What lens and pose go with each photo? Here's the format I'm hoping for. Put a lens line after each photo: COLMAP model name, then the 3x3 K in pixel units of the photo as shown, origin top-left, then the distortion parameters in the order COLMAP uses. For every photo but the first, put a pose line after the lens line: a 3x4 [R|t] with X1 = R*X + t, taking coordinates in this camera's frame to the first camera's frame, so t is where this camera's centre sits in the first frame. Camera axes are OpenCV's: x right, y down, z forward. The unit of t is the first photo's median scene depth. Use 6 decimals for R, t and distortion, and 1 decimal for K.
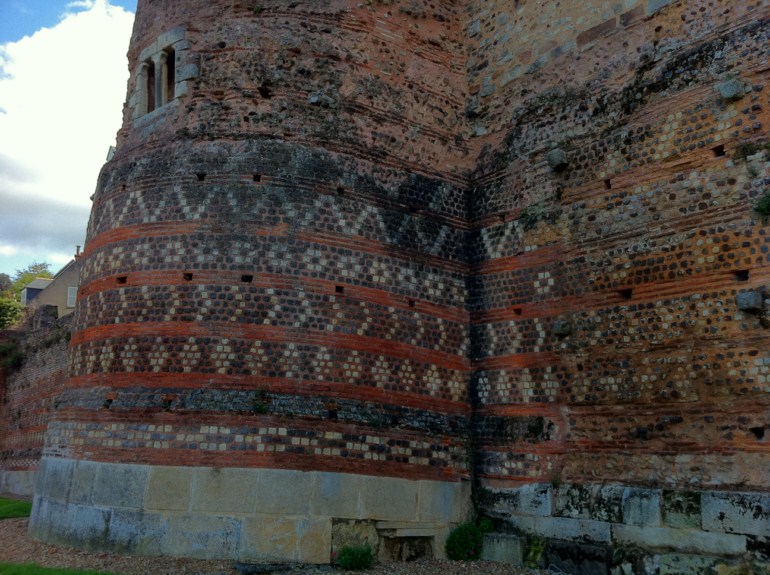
lens RADIAL K [[722.0, 0, 385.4], [0, 722.0, 287.3], [0, 0, 1]] dist [-0.008408, 0.000000]
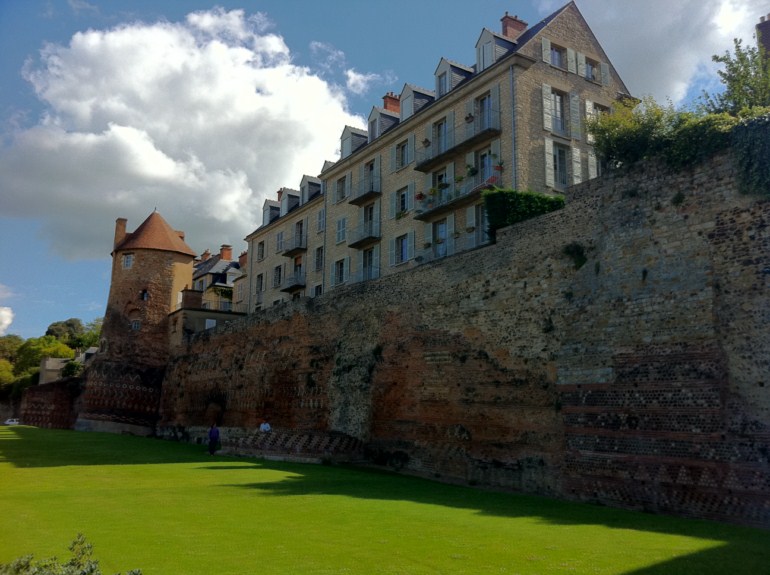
lens RADIAL K [[722.0, 0, 384.8], [0, 722.0, 287.6], [0, 0, 1]] dist [-0.008408, 0.000000]
pose [[0.995184, 0.030982, -0.093001, 2.317034], [-0.033727, 0.999036, -0.028083, -0.684744], [0.092042, 0.031084, 0.995270, -4.243163]]
